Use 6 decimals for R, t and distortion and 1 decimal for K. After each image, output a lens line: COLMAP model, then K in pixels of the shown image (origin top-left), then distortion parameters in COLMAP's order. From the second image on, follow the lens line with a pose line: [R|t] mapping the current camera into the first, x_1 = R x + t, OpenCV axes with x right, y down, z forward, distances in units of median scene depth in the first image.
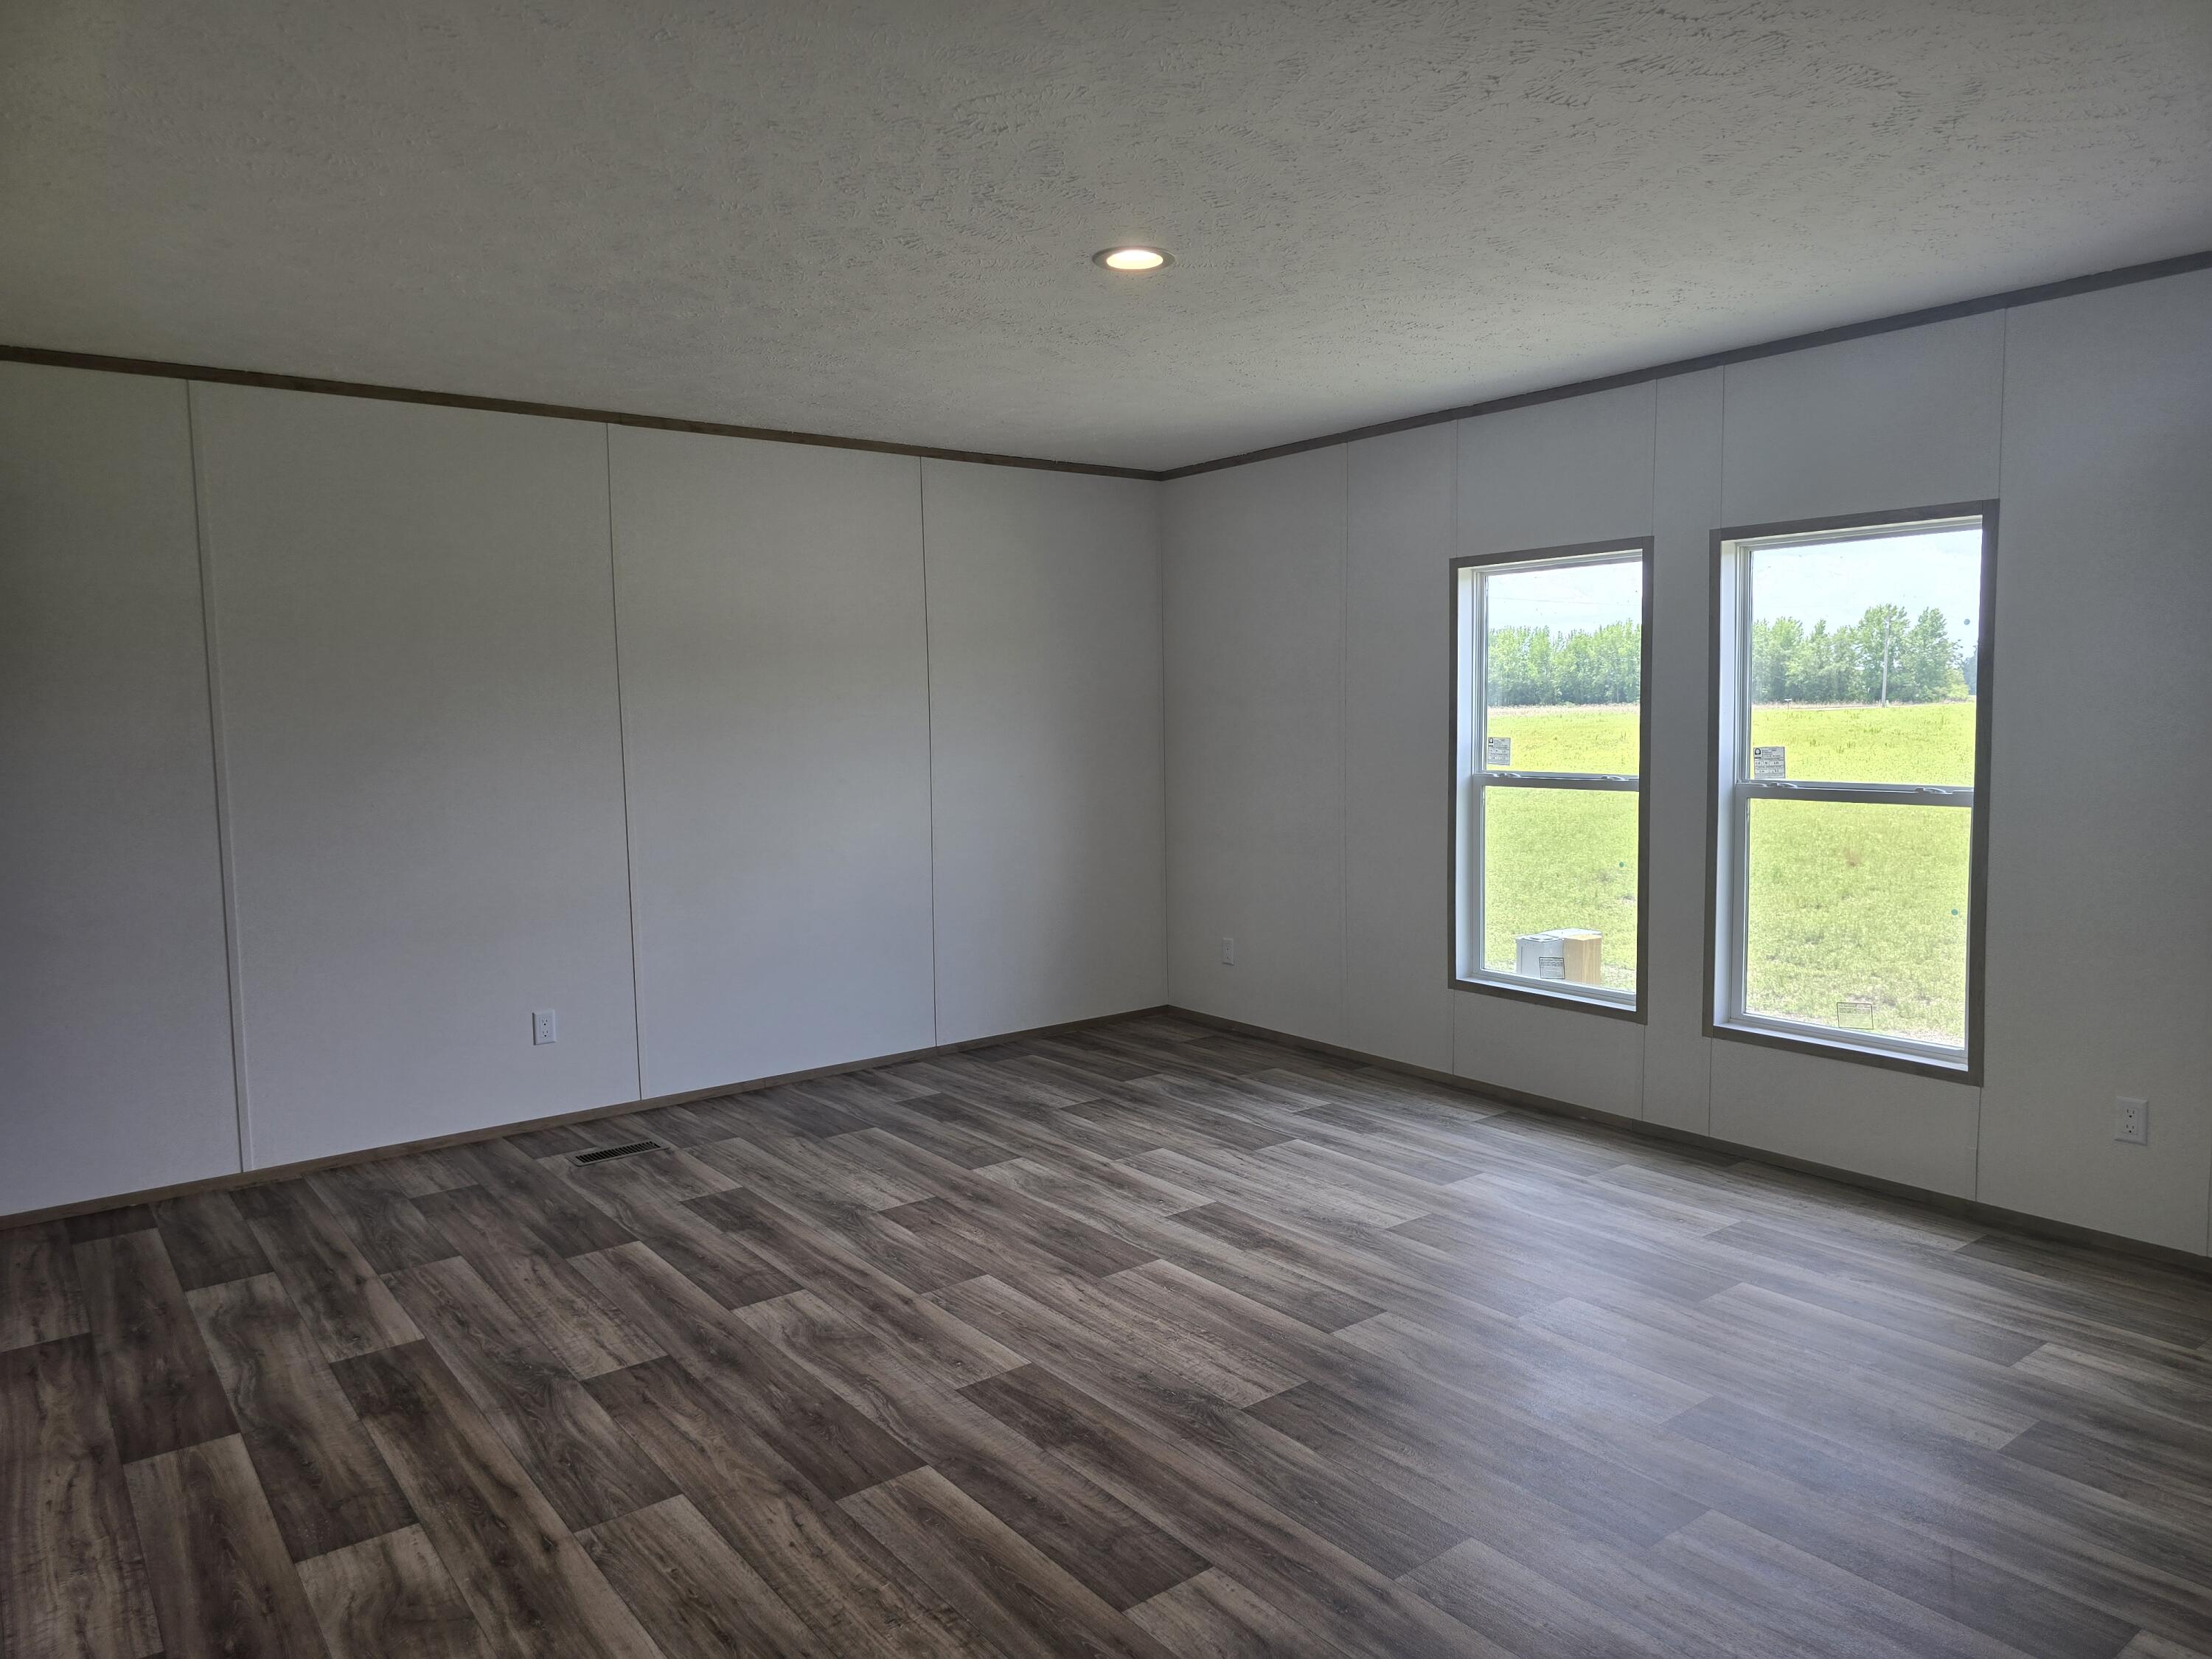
lens RADIAL K [[1478.8, 0, 1115.5], [0, 1478.8, 819.4], [0, 0, 1]] dist [0.046433, -0.039387]
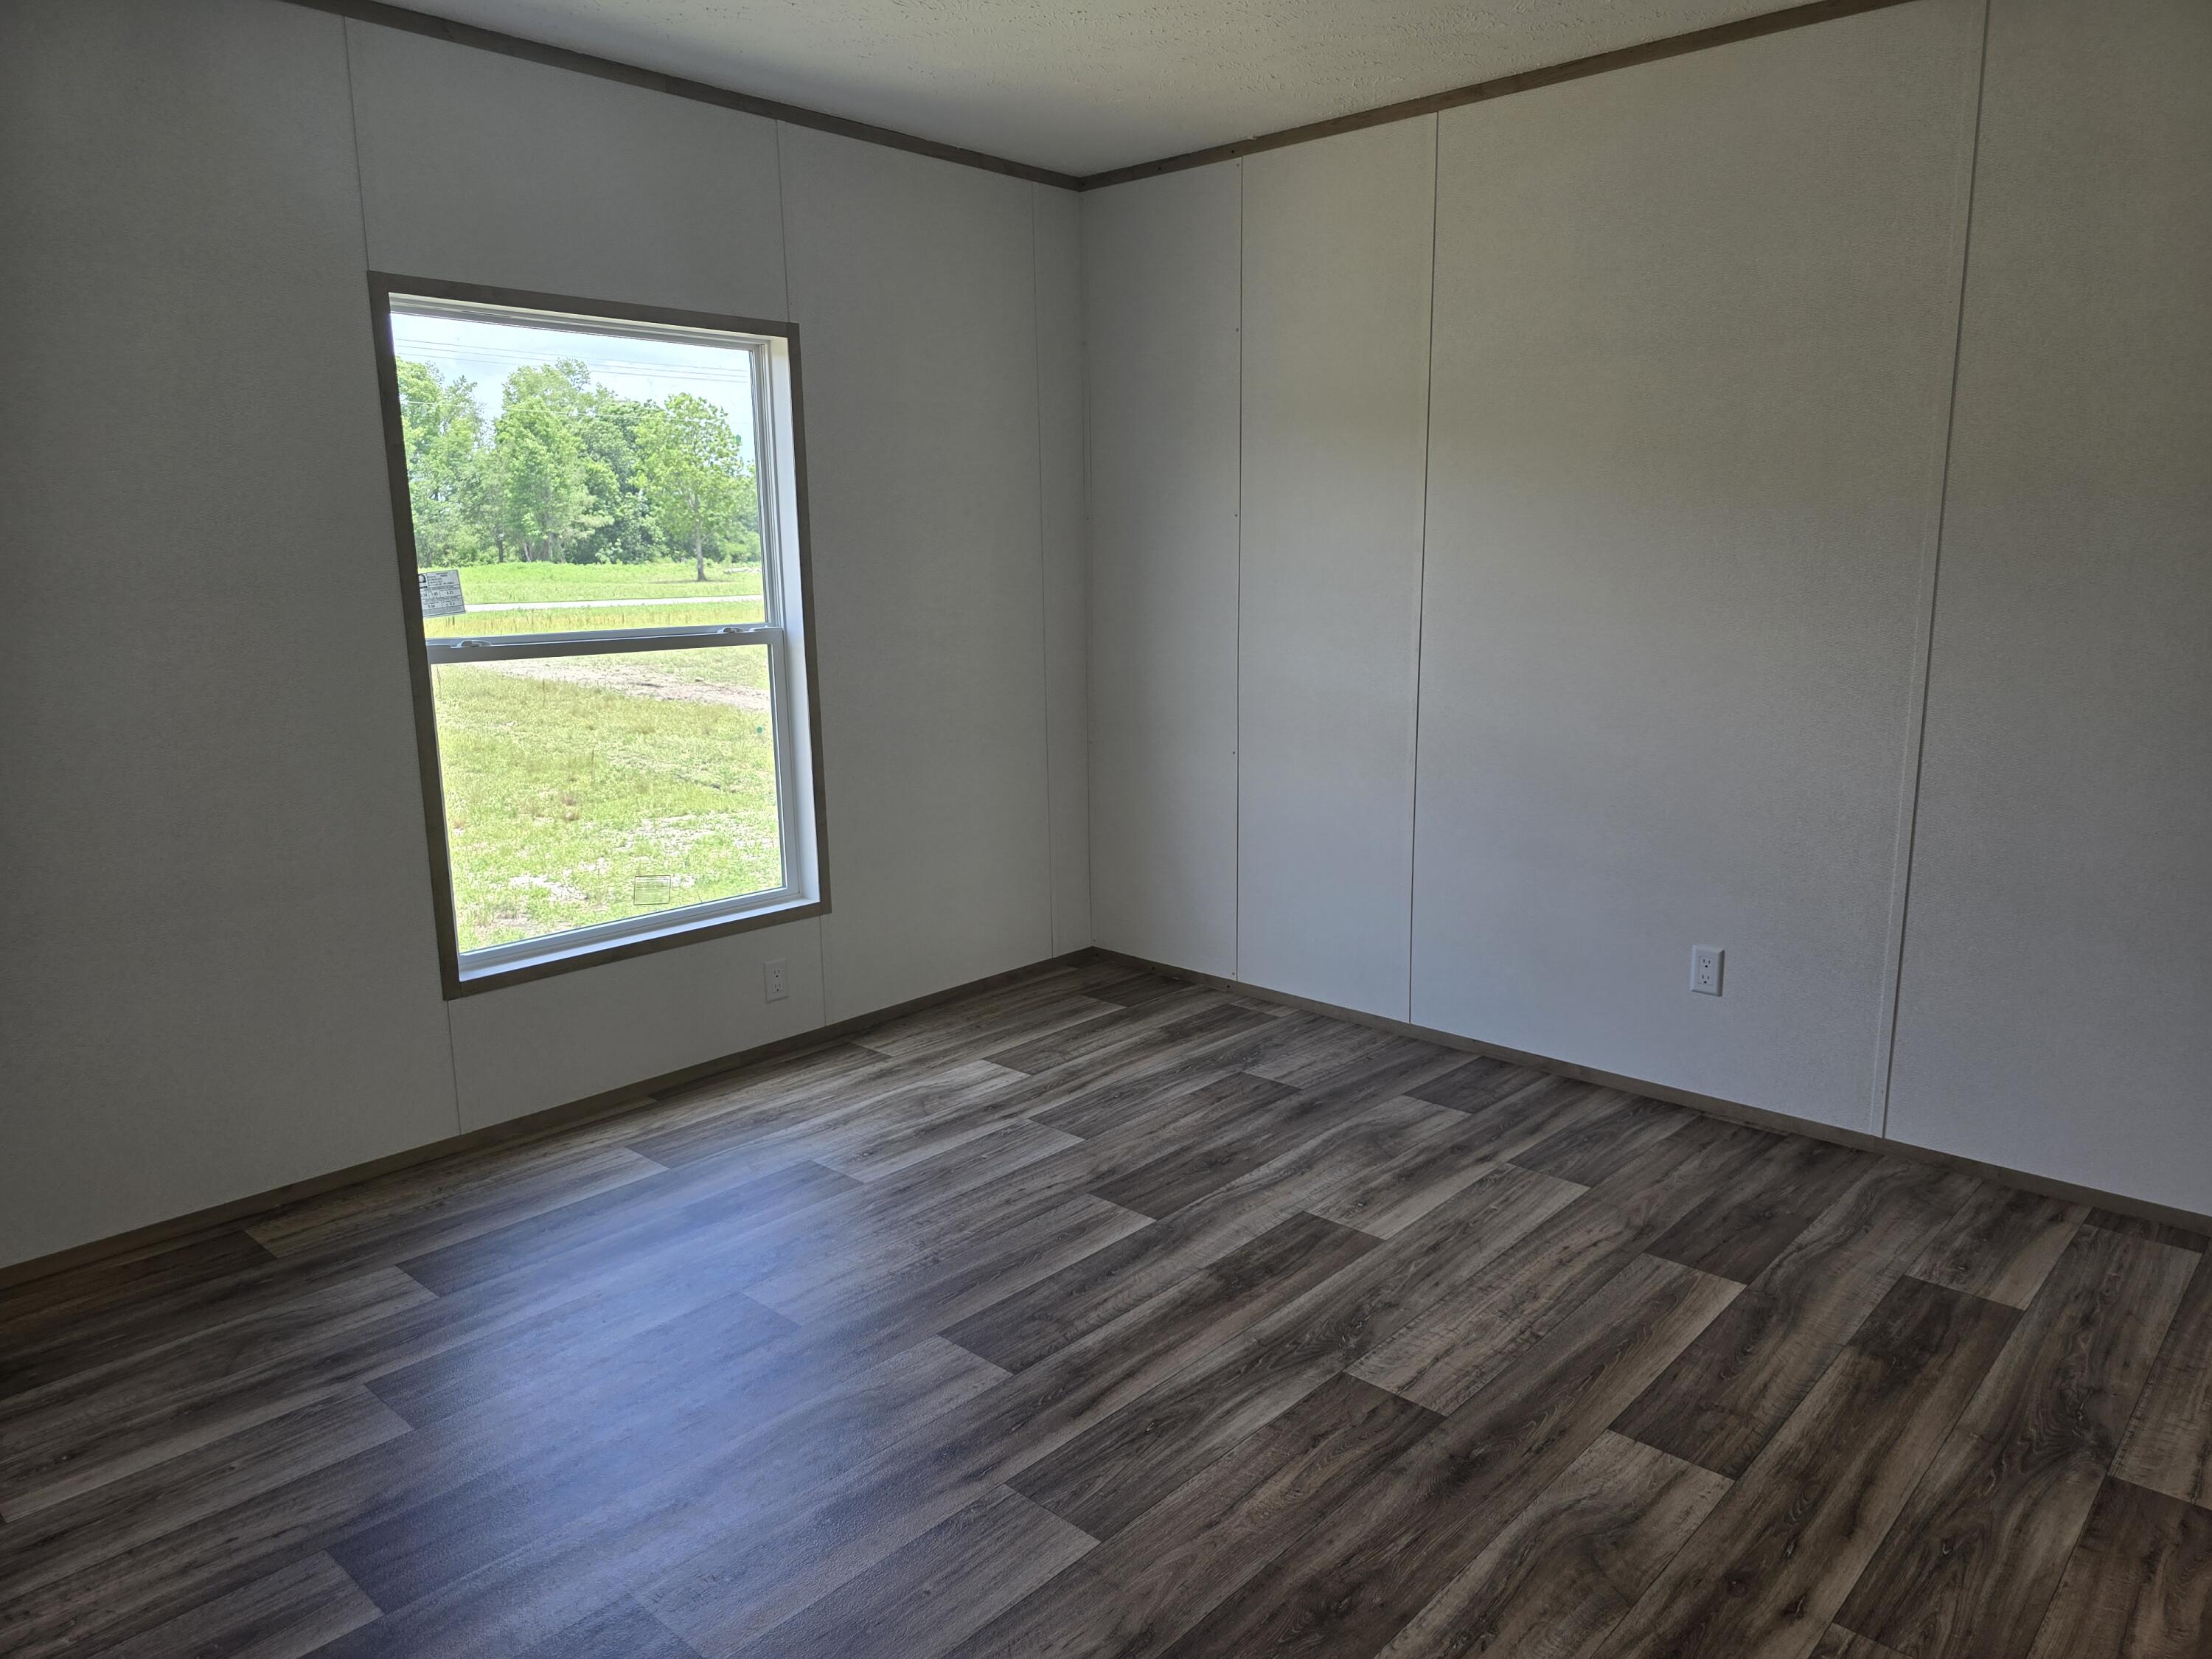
lens RADIAL K [[1478.8, 0, 1115.5], [0, 1478.8, 819.4], [0, 0, 1]] dist [0.046433, -0.039387]
pose [[0.168245, 0.201211, -0.964991, 0.360862], [-0.065670, 0.979059, 0.192695, -0.061470], [0.983555, 0.030951, 0.177935, 0.818373]]
